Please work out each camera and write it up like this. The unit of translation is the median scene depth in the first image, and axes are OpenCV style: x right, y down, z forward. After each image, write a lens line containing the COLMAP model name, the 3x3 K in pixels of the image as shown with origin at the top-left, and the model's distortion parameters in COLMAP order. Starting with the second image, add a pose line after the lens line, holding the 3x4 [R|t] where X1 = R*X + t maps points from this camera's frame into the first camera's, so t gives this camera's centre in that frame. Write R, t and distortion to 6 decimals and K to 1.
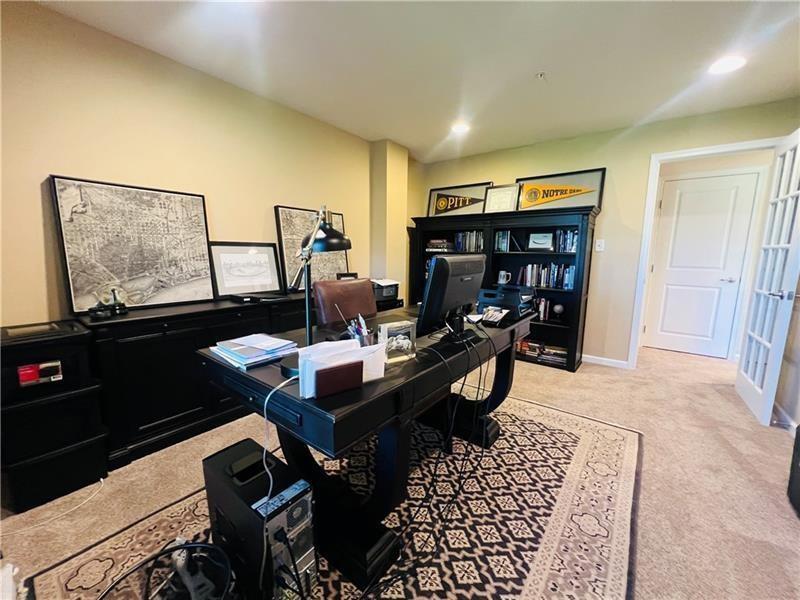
lens RADIAL K [[321.4, 0, 398.5], [0, 321.4, 300.5], [0, 0, 1]] dist [-0.002290, 0.000231]
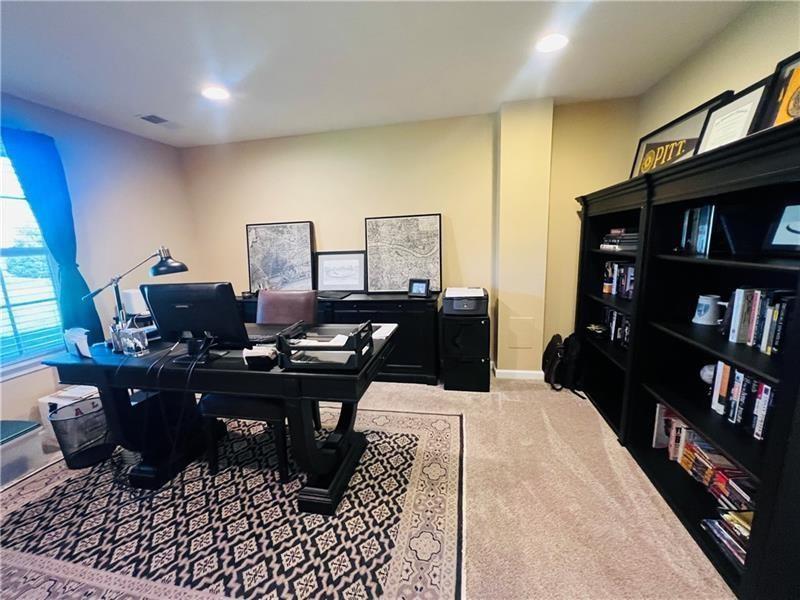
lens RADIAL K [[321.4, 0, 398.5], [0, 321.4, 300.3], [0, 0, 1]] dist [-0.002290, 0.000231]
pose [[0.441053, 0.134068, -0.887411, 0.857882], [-0.089403, 0.990424, 0.105197, -0.153137], [0.893017, 0.032939, 0.448816, 0.678920]]
